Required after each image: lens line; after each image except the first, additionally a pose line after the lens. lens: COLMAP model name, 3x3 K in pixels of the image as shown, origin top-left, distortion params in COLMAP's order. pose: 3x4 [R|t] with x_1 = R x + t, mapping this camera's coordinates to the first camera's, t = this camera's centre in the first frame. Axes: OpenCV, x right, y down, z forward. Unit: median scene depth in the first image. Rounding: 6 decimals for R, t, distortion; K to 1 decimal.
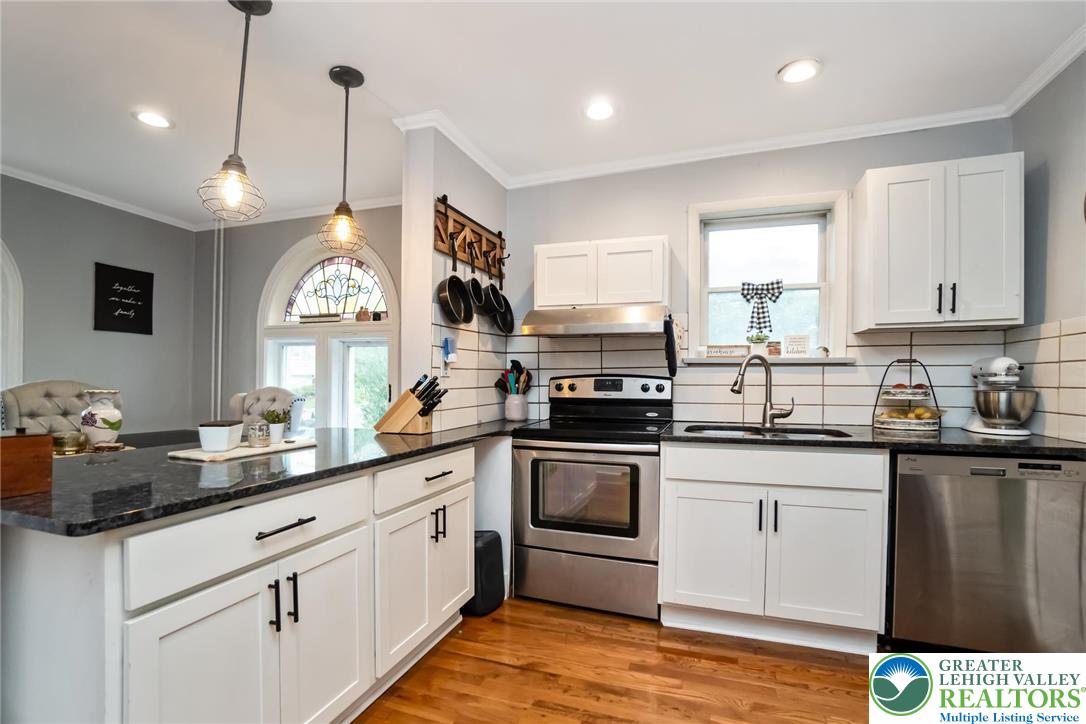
lens RADIAL K [[488.9, 0, 545.6], [0, 488.9, 383.2], [0, 0, 1]] dist [-0.023880, 0.000253]
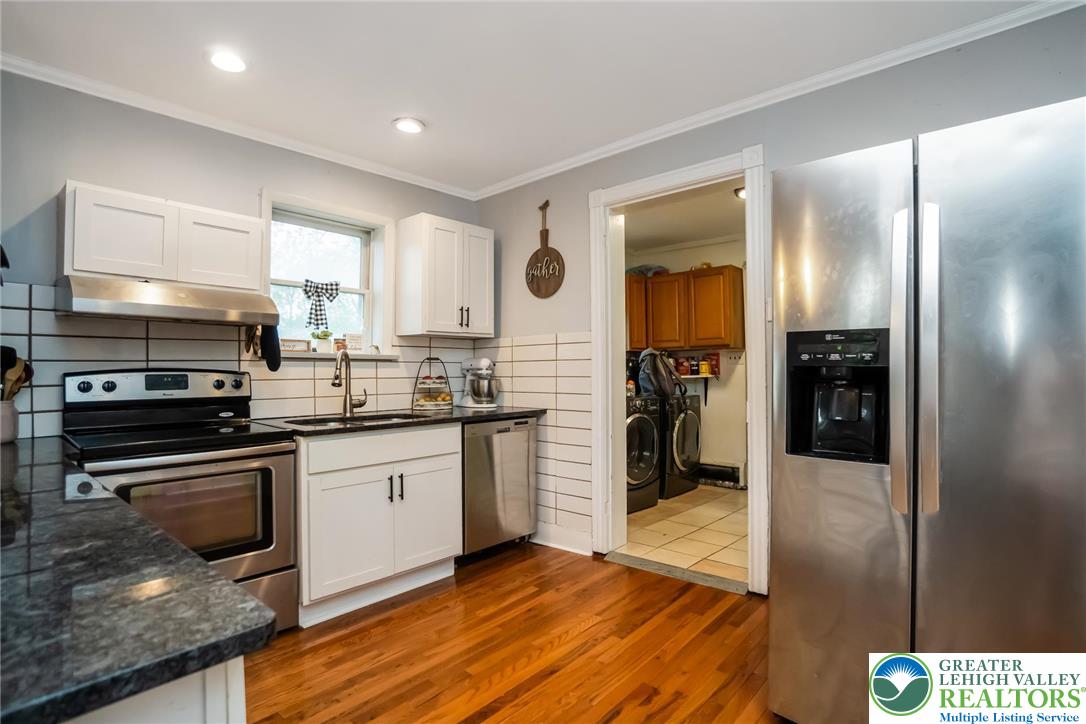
lens RADIAL K [[527.0, 0, 543.0], [0, 527.0, 362.0], [0, 0, 1]] dist [-0.060736, 0.033921]
pose [[0.392259, 0.011783, 0.919779, -0.442562], [0.014562, 0.999713, -0.019018, -0.004434], [-0.919740, 0.020854, 0.391975, 0.124873]]
